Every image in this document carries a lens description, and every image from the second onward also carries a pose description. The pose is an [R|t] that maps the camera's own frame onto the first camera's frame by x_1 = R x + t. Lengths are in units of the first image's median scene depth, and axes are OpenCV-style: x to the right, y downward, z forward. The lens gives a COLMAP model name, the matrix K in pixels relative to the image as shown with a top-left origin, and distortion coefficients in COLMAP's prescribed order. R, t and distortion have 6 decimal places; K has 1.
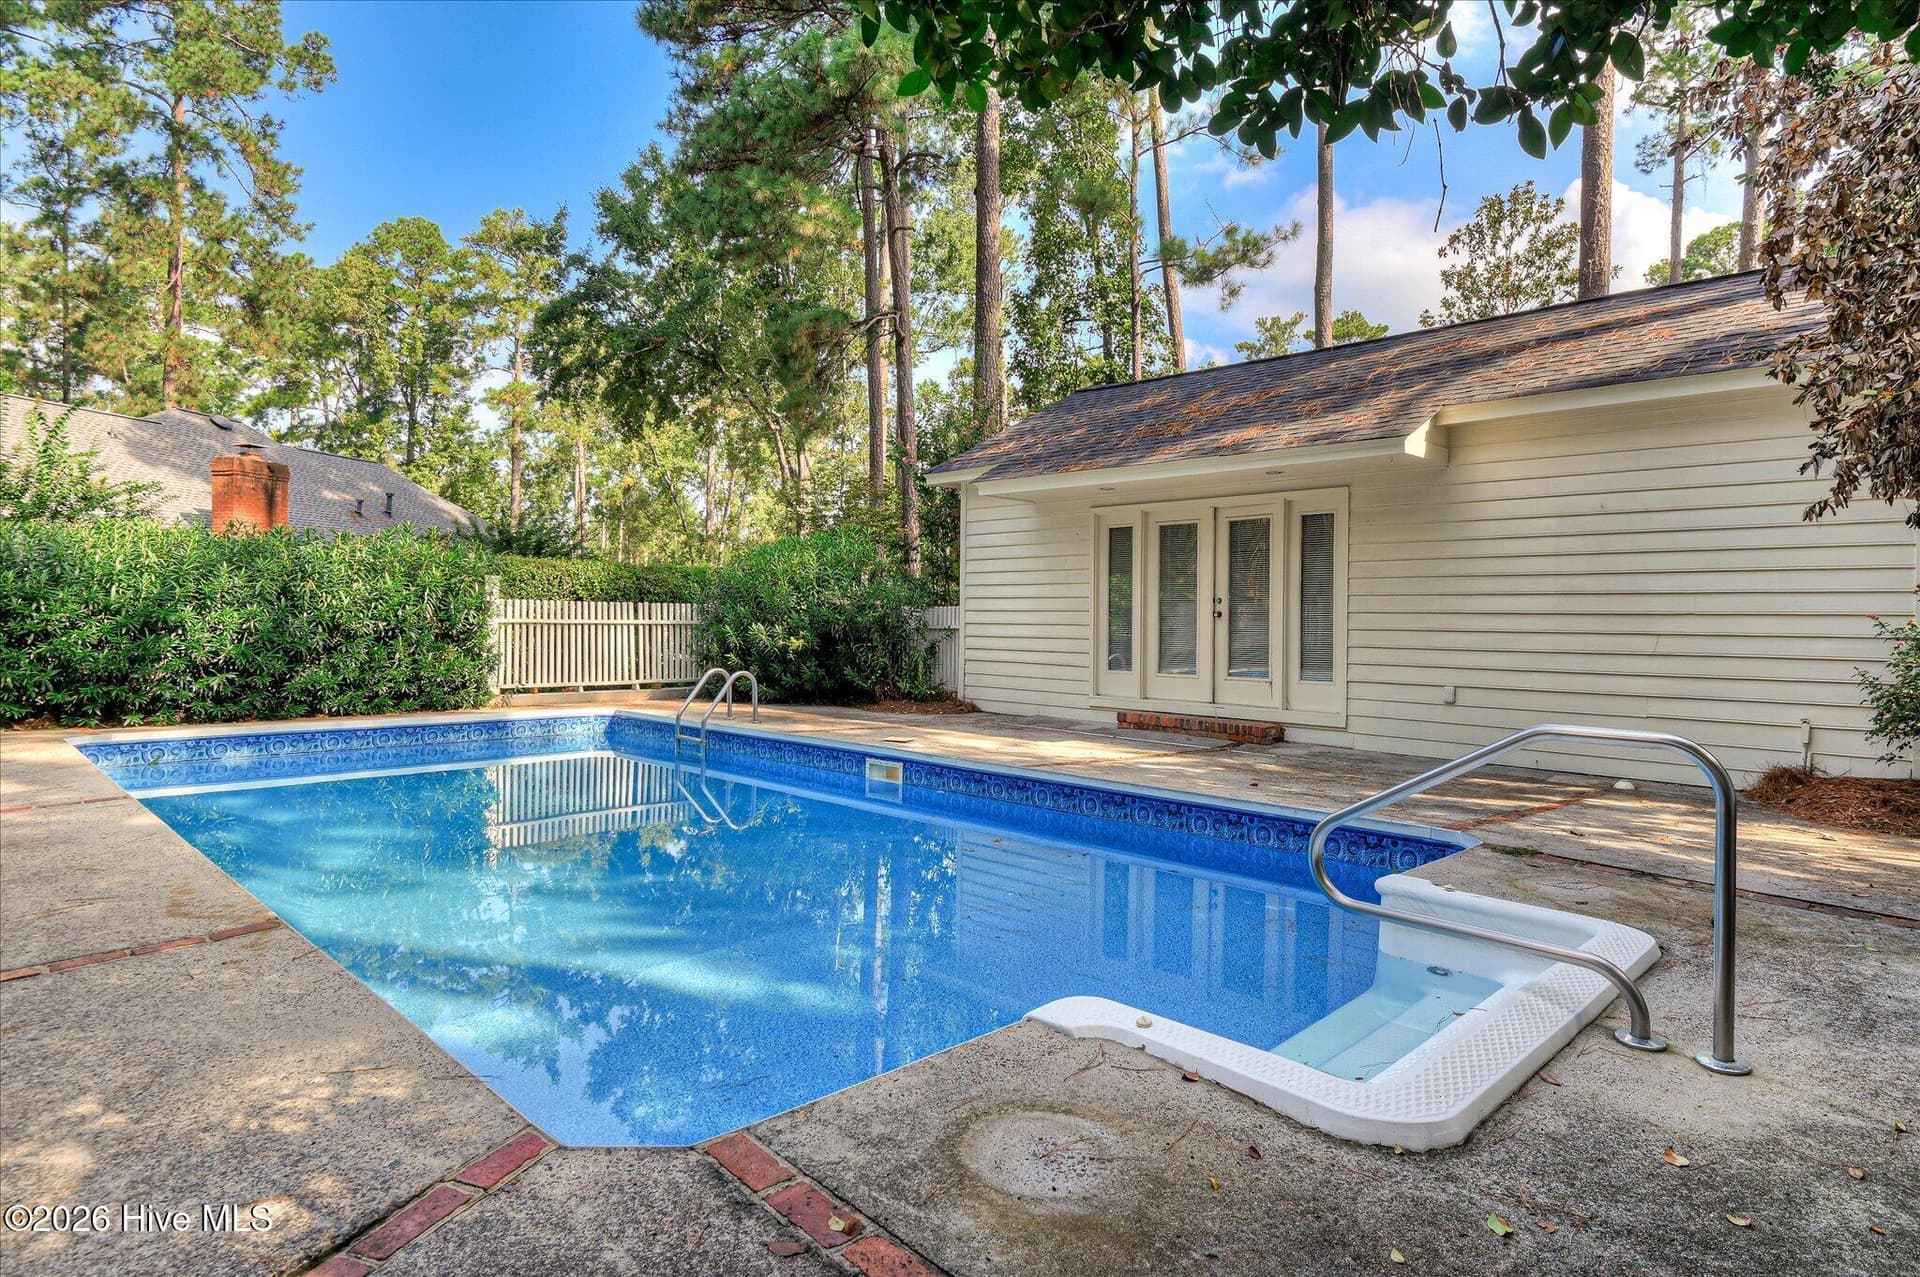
lens RADIAL K [[1079.4, 0, 960.0], [0, 1079.4, 638.5], [0, 0, 1]] dist [0.033391, -0.052408]
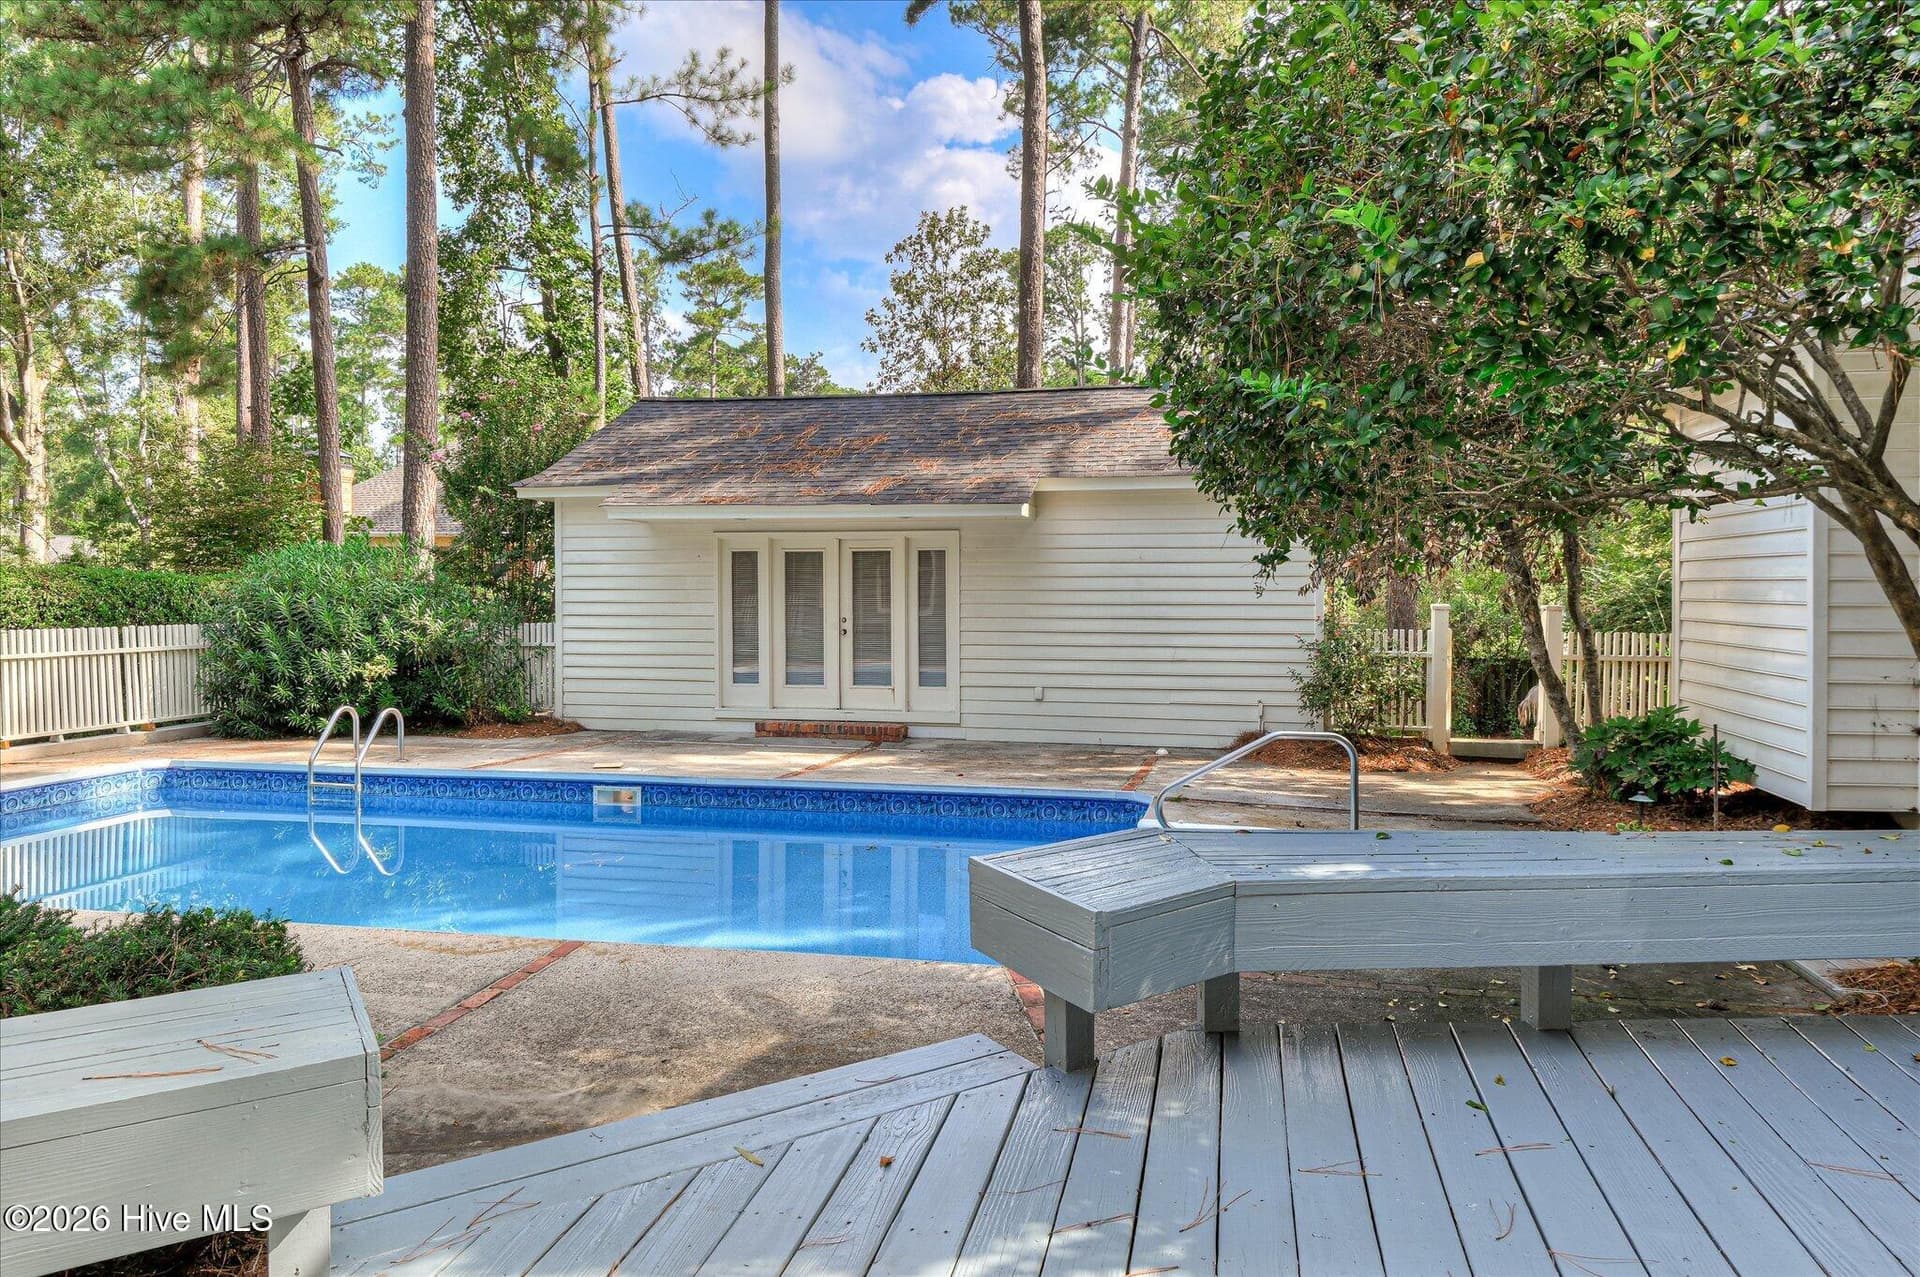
lens RADIAL K [[1355.1, 0, 960.0], [0, 1355.1, 638.5], [0, 0, 1]] dist [0.003026, -0.002993]
pose [[0.831891, -0.038506, 0.553601, -0.417974], [0.020237, 0.999031, 0.039080, -0.063321], [-0.554569, -0.021307, 0.831865, -0.245109]]
